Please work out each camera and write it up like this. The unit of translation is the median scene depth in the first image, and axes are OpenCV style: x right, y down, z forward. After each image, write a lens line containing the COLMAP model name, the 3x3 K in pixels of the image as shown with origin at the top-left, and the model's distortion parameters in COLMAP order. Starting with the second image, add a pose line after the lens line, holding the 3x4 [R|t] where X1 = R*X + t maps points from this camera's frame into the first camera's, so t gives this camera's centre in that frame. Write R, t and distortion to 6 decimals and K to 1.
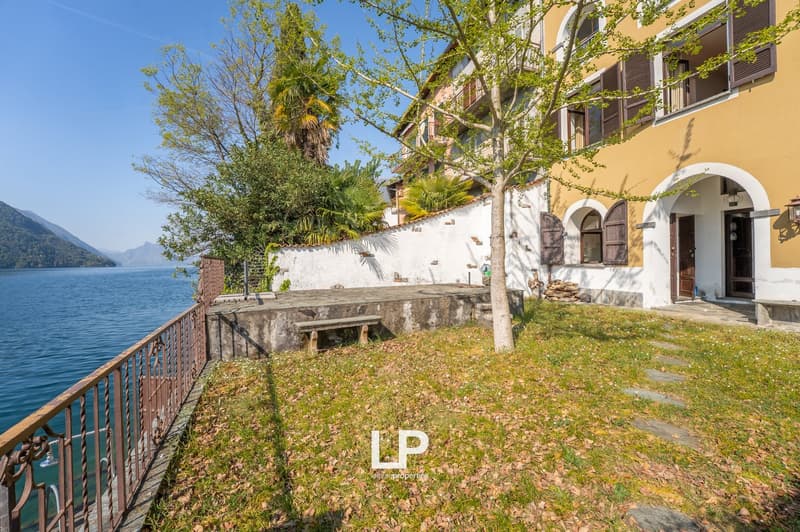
lens RADIAL K [[322.4, 0, 392.8], [0, 322.4, 270.0], [0, 0, 1]] dist [-0.018218, 0.000345]
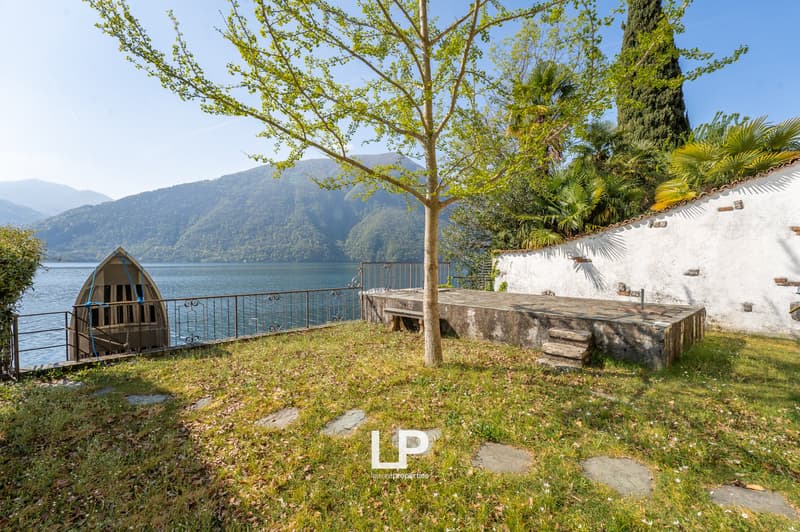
lens RADIAL K [[322.4, 0, 398.4], [0, 322.4, 261.1], [0, 0, 1]] dist [-0.018218, 0.000345]
pose [[0.343091, 0.013548, -0.939204, 0.584270], [-0.030271, 0.999536, 0.003361, -0.033444], [0.938814, 0.027277, 0.343342, 0.250228]]
